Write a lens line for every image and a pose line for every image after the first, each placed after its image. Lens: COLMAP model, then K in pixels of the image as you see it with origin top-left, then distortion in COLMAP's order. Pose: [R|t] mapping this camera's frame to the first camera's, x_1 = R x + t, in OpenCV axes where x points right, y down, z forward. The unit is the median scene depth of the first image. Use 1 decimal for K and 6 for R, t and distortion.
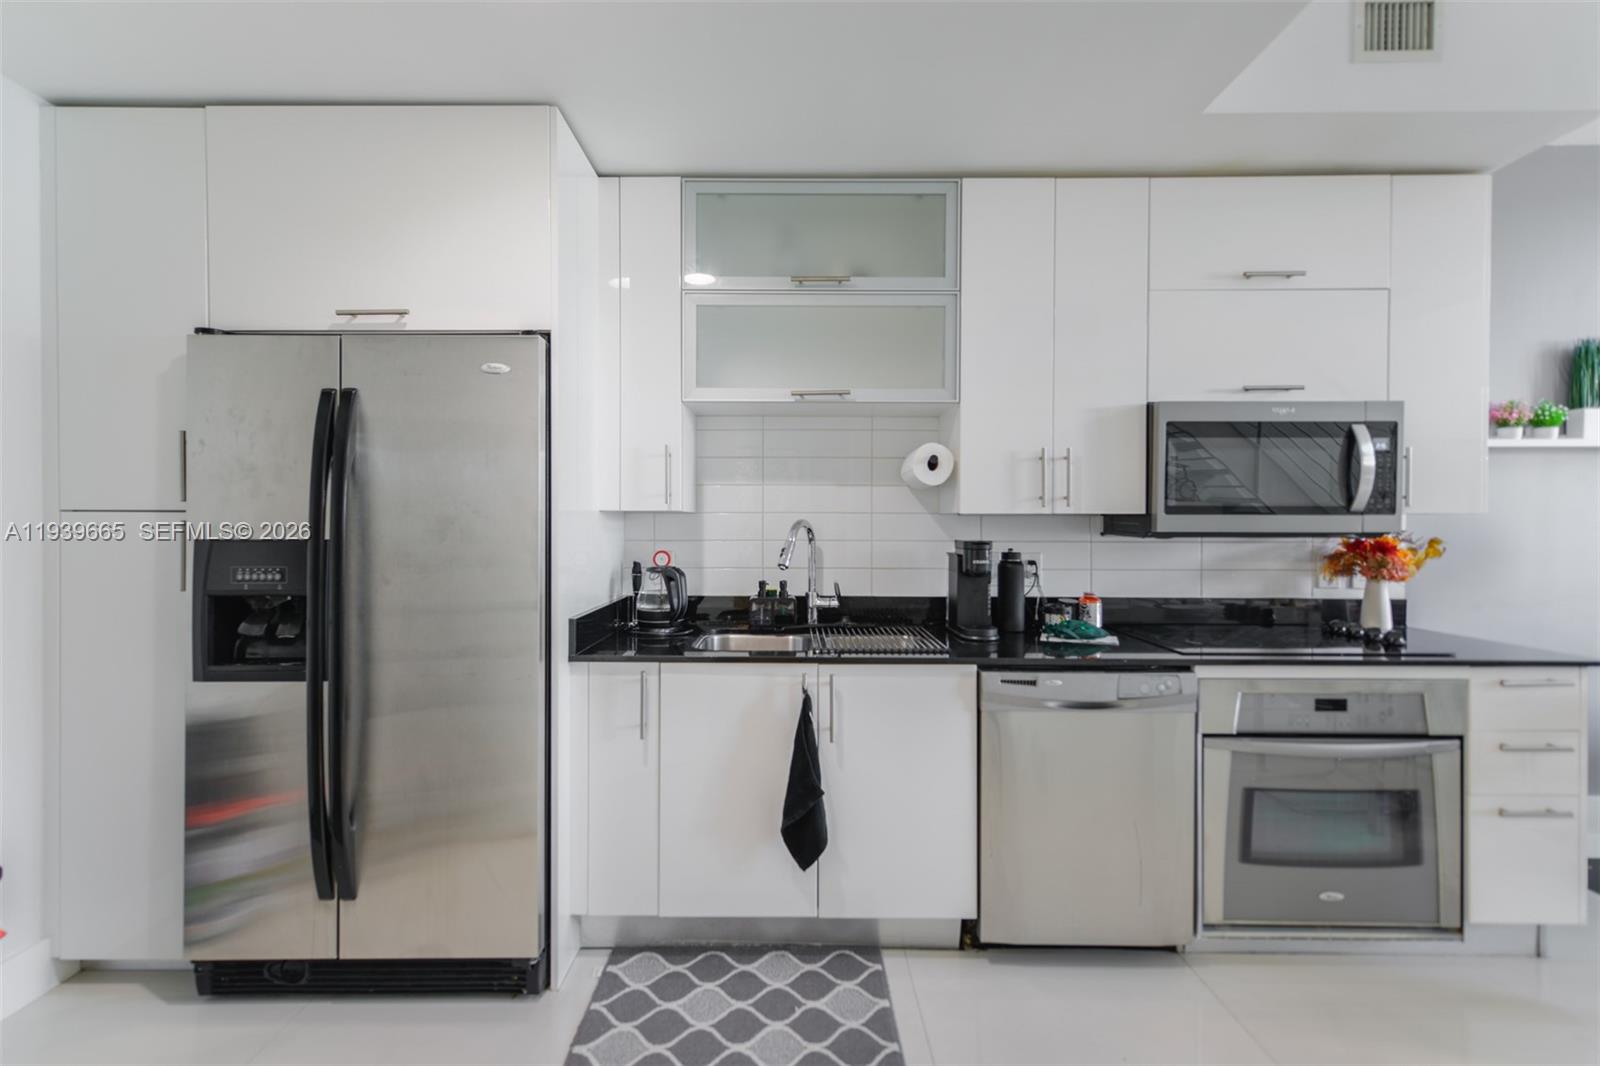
lens RADIAL K [[710.1, 0, 794.2], [0, 710.1, 527.9], [0, 0, 1]] dist [0.007266, 0.001135]
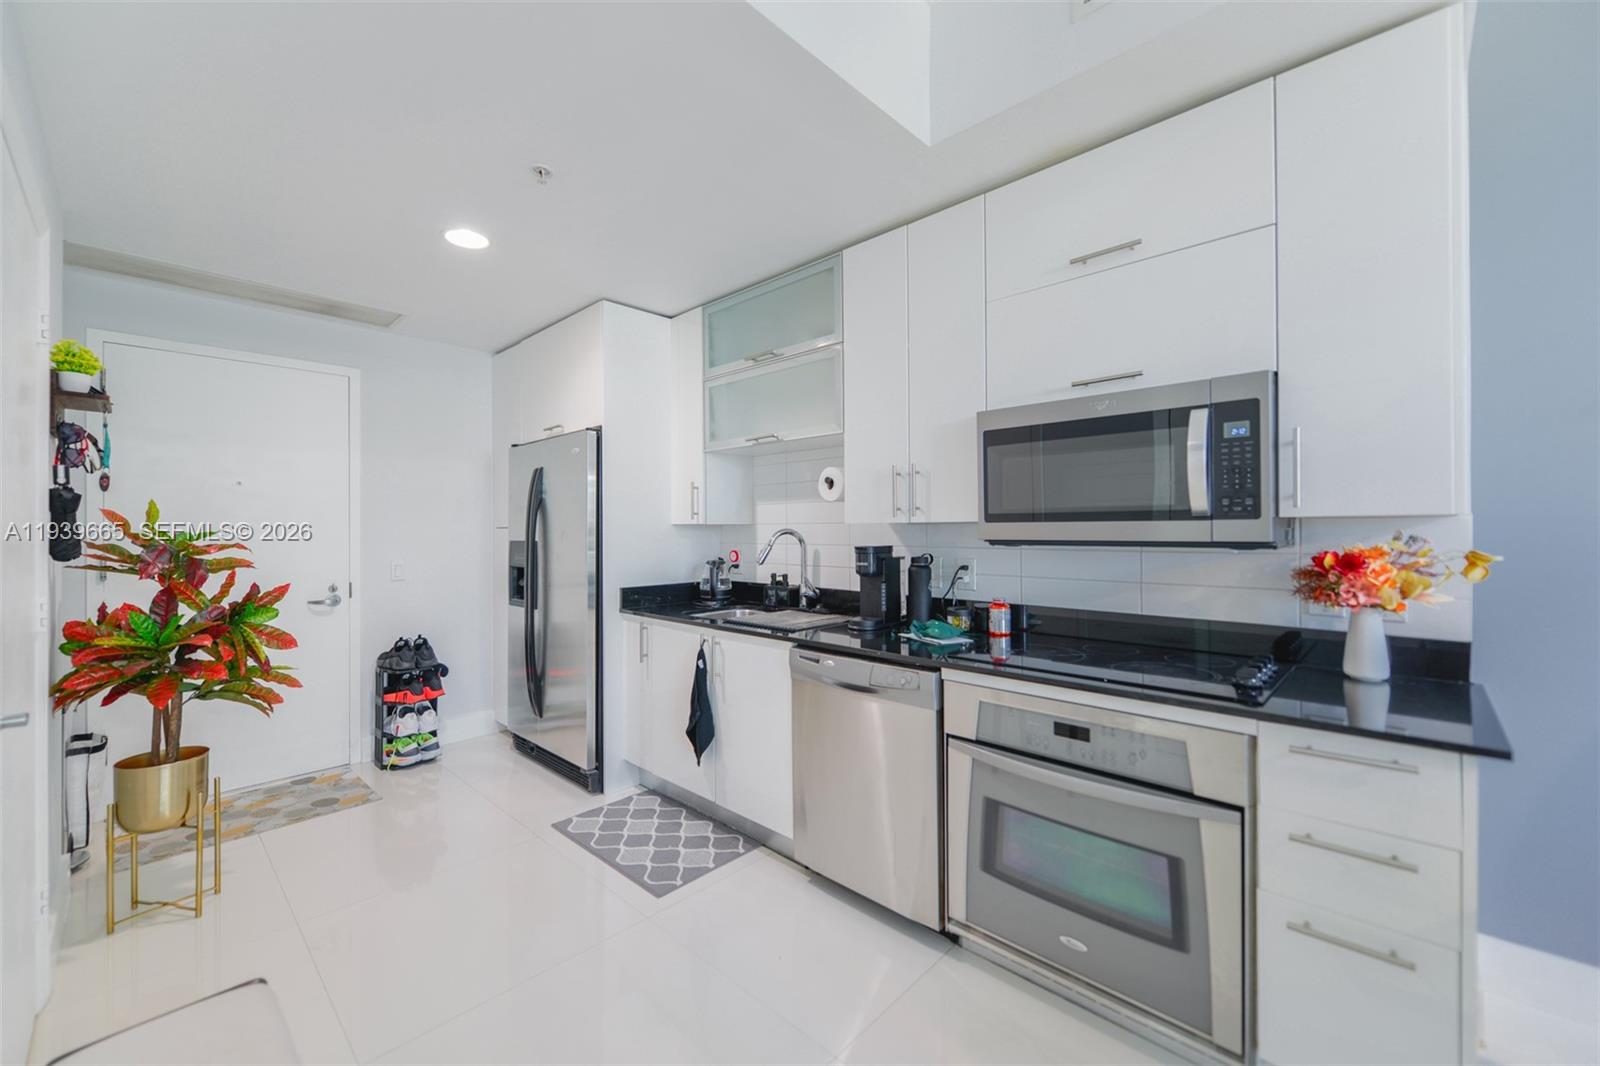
lens RADIAL K [[628.0, 0, 795.8], [0, 628.0, 530.7], [0, 0, 1]] dist [0.002367, -0.000626]
pose [[0.724849, -0.003923, -0.688897, 0.998240], [0.000453, 0.999986, -0.005218, -0.002383], [0.688908, 0.003471, 0.724841, 0.172667]]
